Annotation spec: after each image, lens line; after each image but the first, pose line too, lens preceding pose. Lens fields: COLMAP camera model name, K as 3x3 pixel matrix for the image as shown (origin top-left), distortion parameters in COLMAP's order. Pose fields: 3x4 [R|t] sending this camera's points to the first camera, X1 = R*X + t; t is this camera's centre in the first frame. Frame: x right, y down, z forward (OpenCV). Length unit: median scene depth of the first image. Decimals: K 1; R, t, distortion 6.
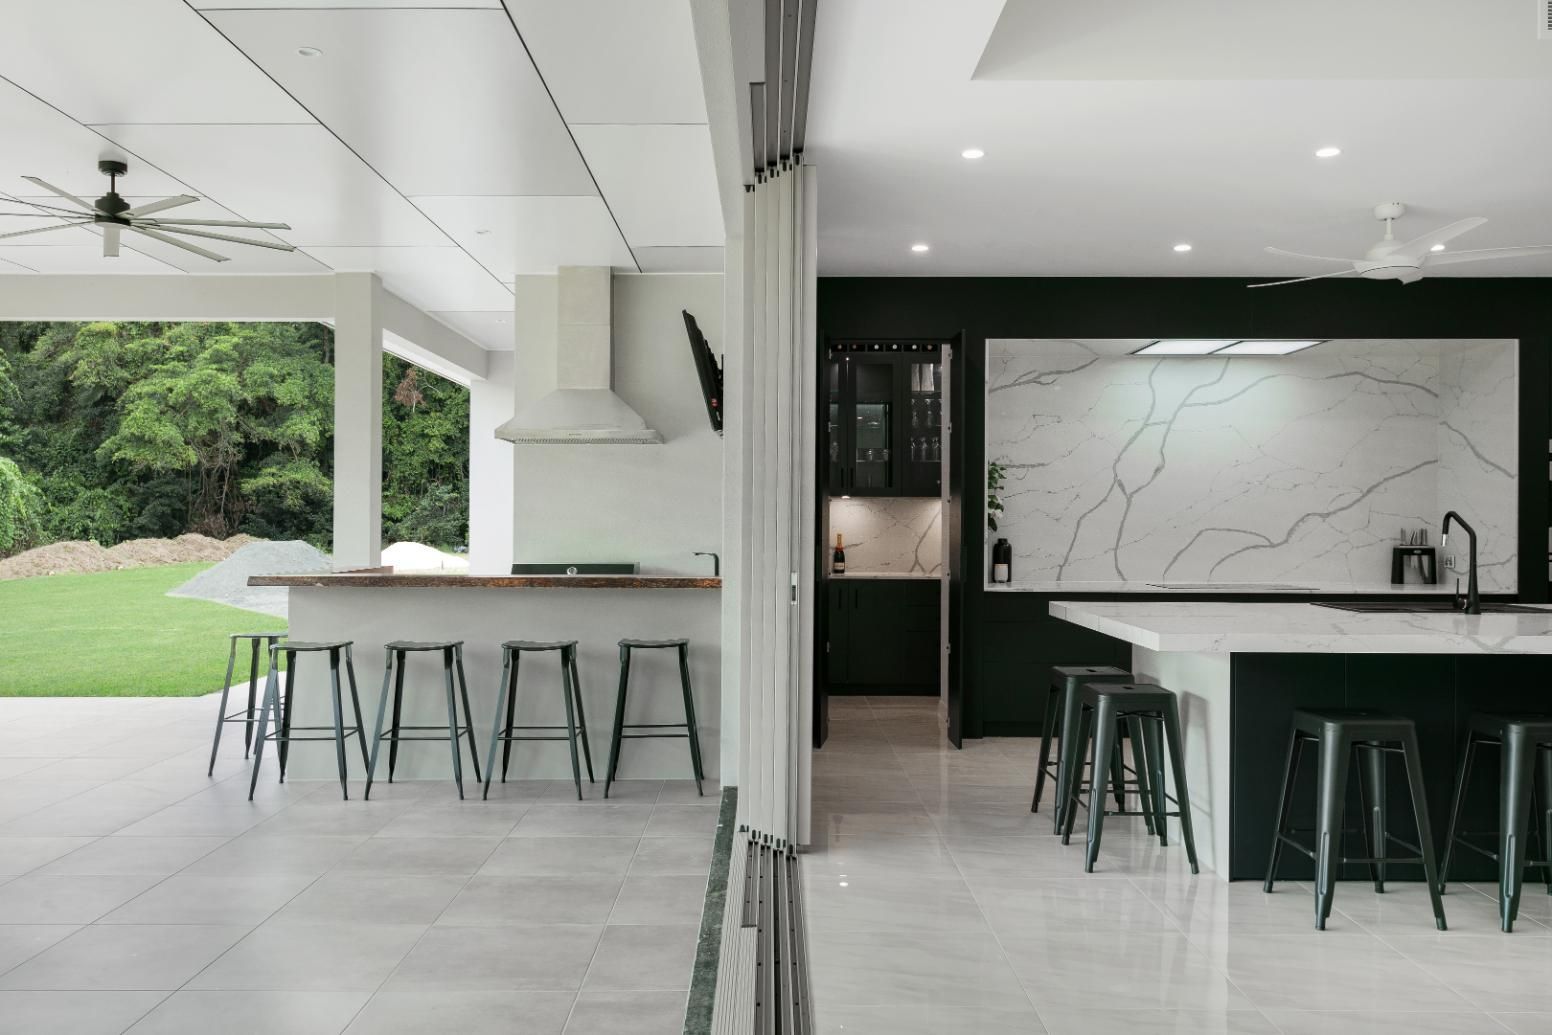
lens RADIAL K [[719.3, 0, 771.3], [0, 719.3, 519.0], [0, 0, 1]] dist [0.002107, 0.000030]
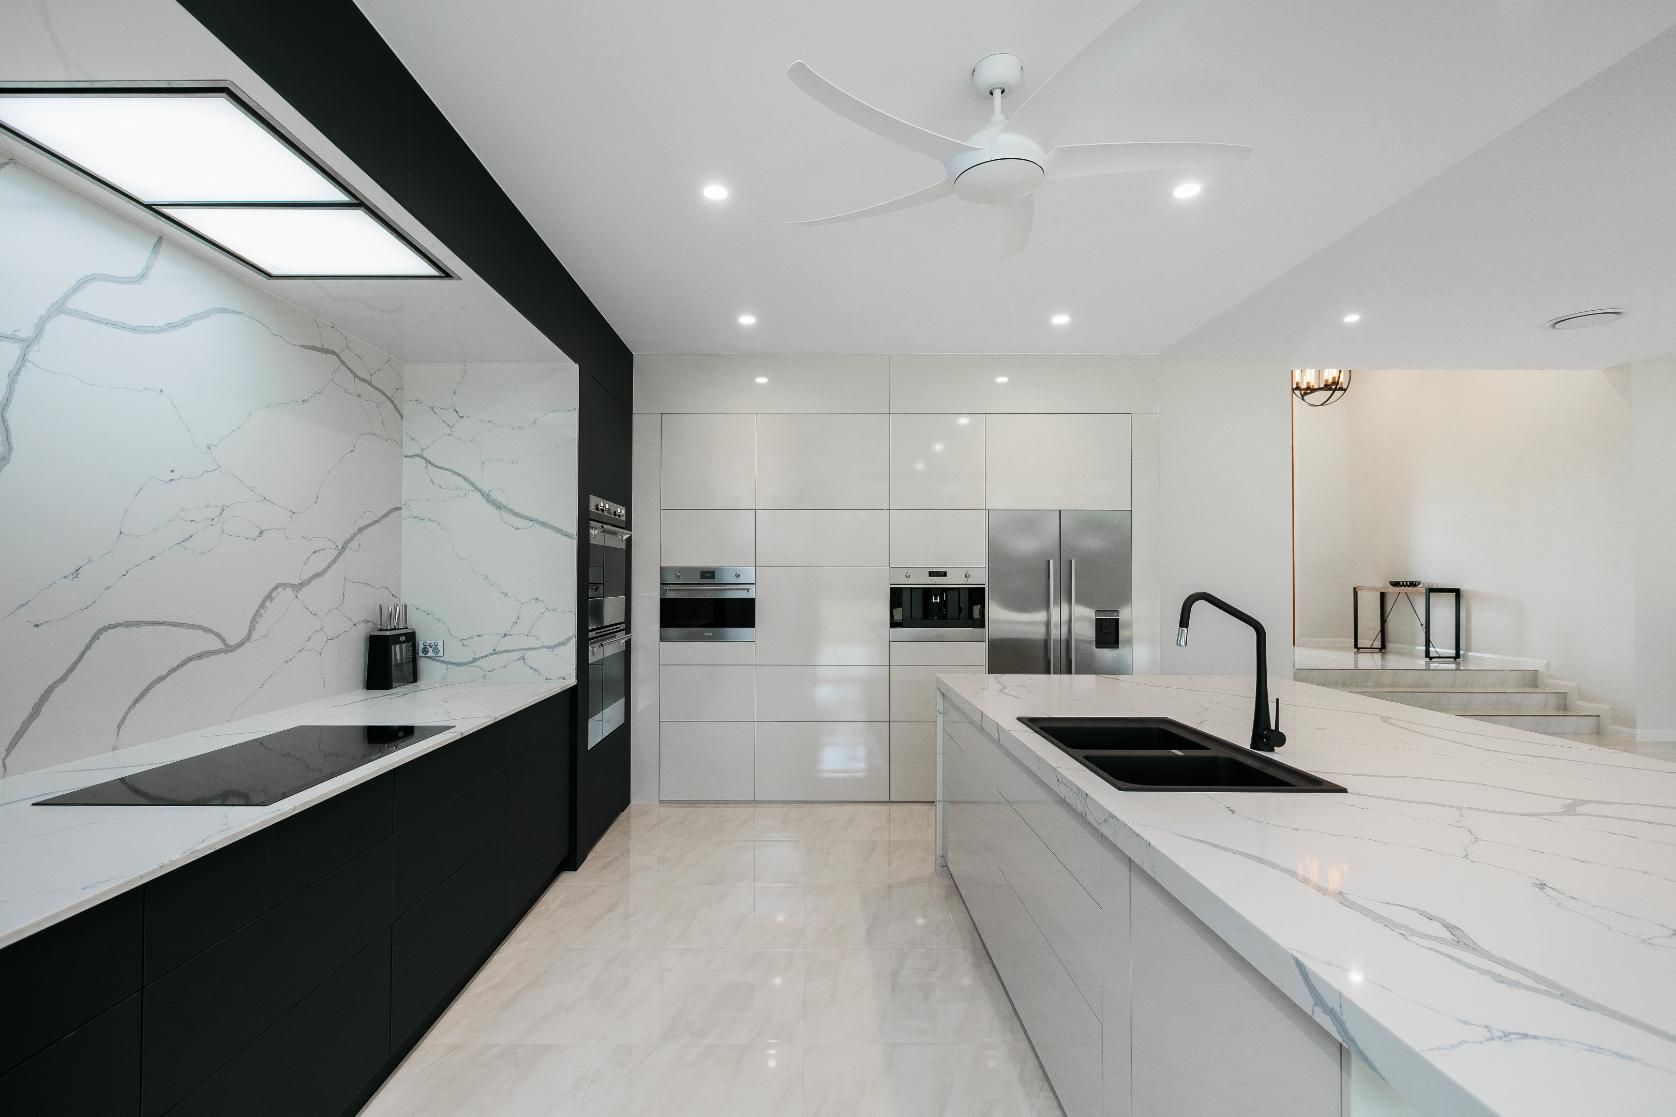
lens RADIAL K [[776.8, 0, 832.9], [0, 776.8, 560.2], [0, 0, 1]] dist [0.002107, 0.000030]
pose [[-0.041191, 0.018706, 0.998976, 0.139117], [0.007073, 0.999805, -0.018430, -0.011900], [-0.999126, 0.006307, -0.041315, 0.603976]]
